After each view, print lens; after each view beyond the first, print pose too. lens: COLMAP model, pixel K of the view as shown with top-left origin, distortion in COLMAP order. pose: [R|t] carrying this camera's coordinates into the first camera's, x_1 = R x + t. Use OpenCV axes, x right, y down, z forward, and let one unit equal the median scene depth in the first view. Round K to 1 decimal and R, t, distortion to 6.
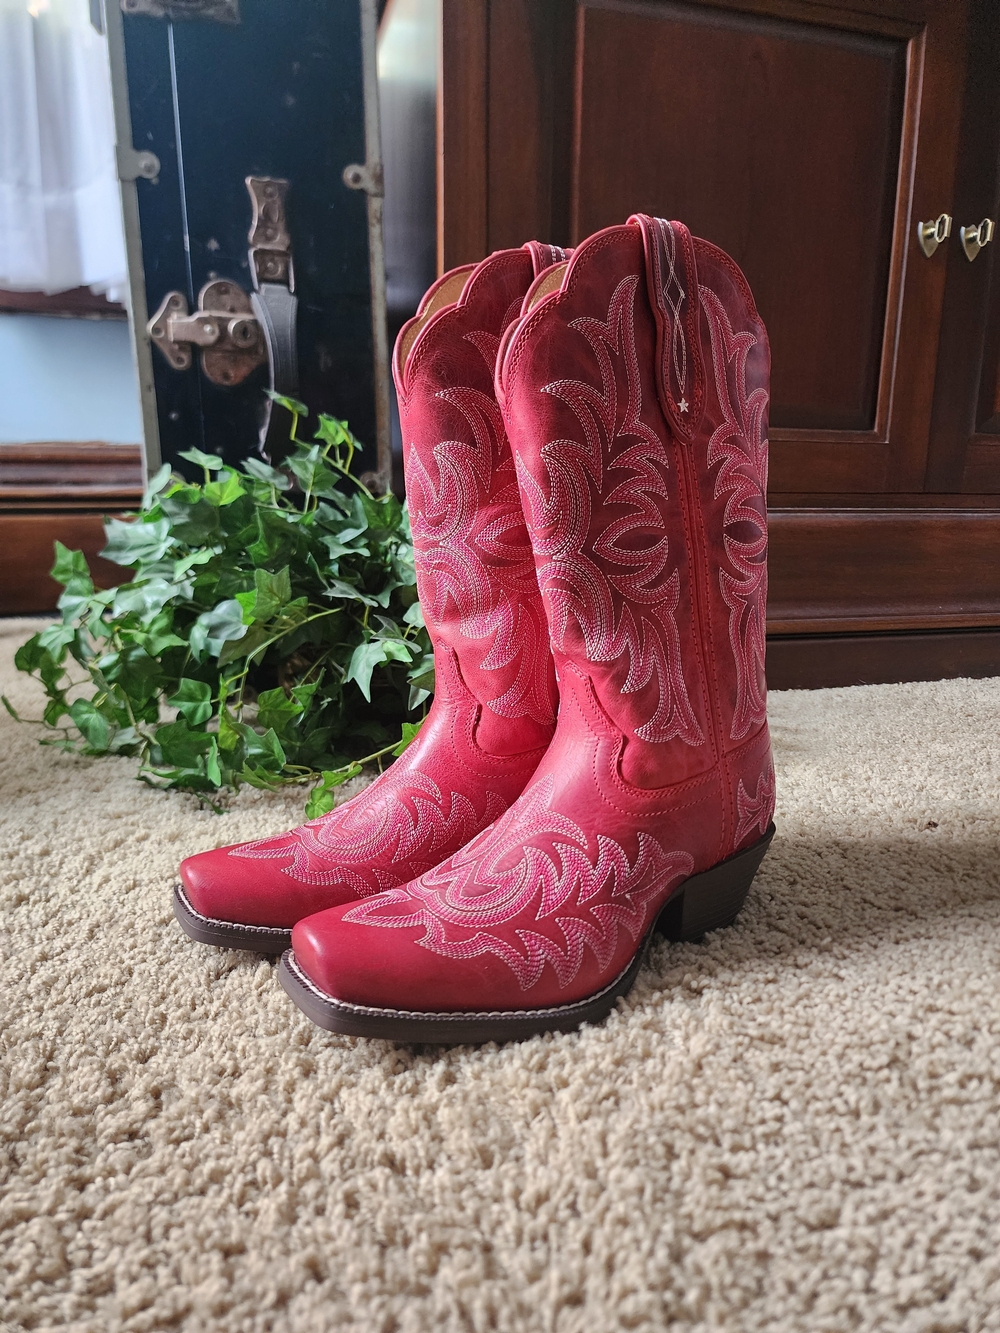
lens RADIAL K [[916.8, 0, 492.0], [0, 916.8, 682.5], [0, 0, 1]] dist [0.000127, -0.012646]
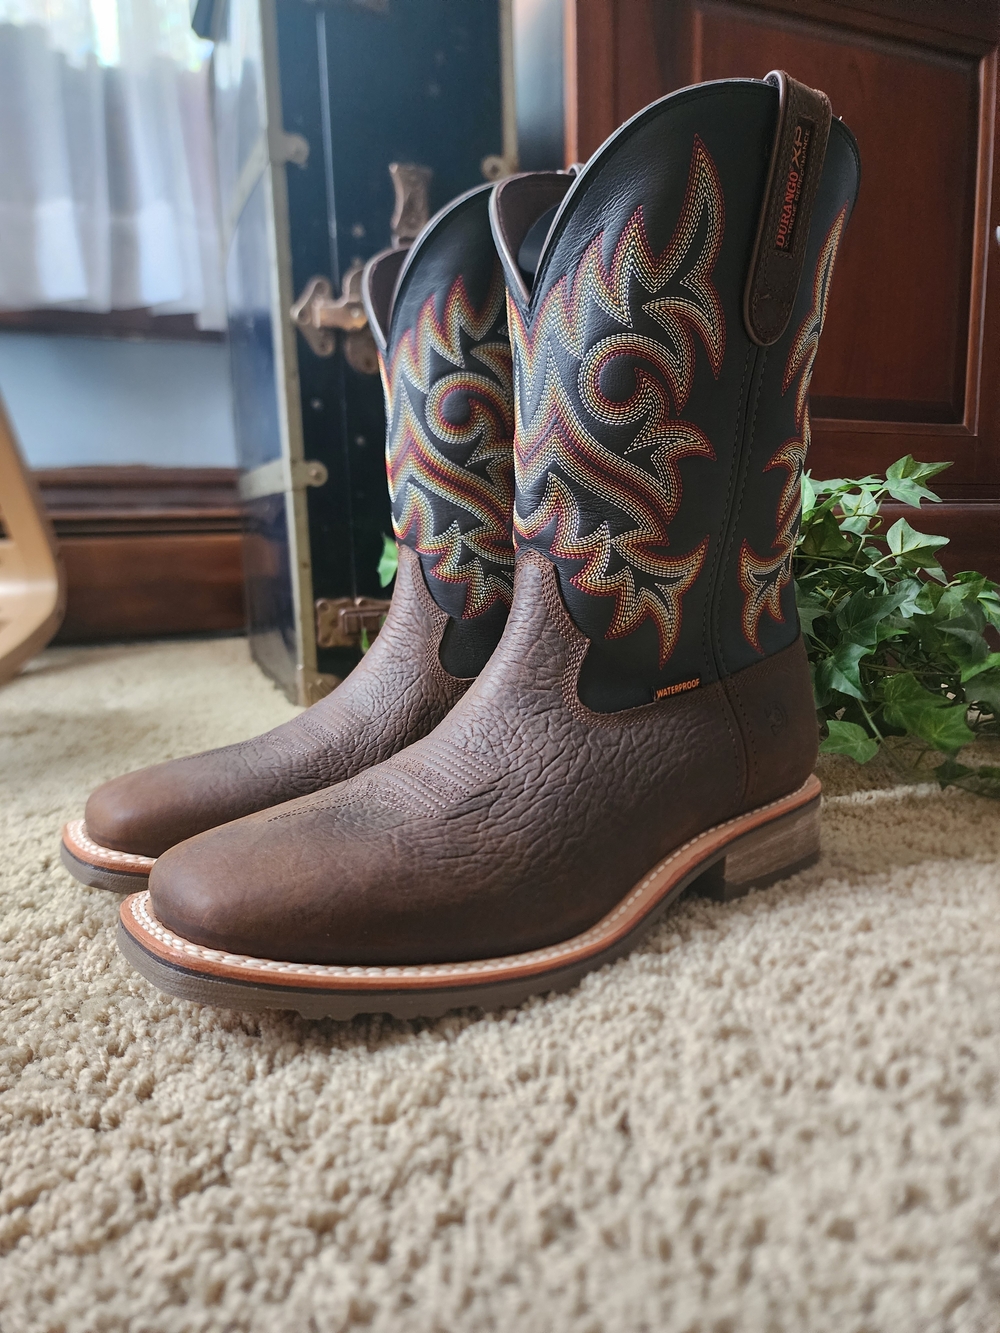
lens RADIAL K [[912.2, 0, 497.3], [0, 912.2, 683.2], [0, 0, 1]] dist [0.008806, -0.017691]
pose [[0.996422, -0.034292, 0.077246, -0.246207], [0.038724, 0.997644, -0.056623, 0.068608], [-0.075123, 0.059412, 0.995403, 0.038143]]
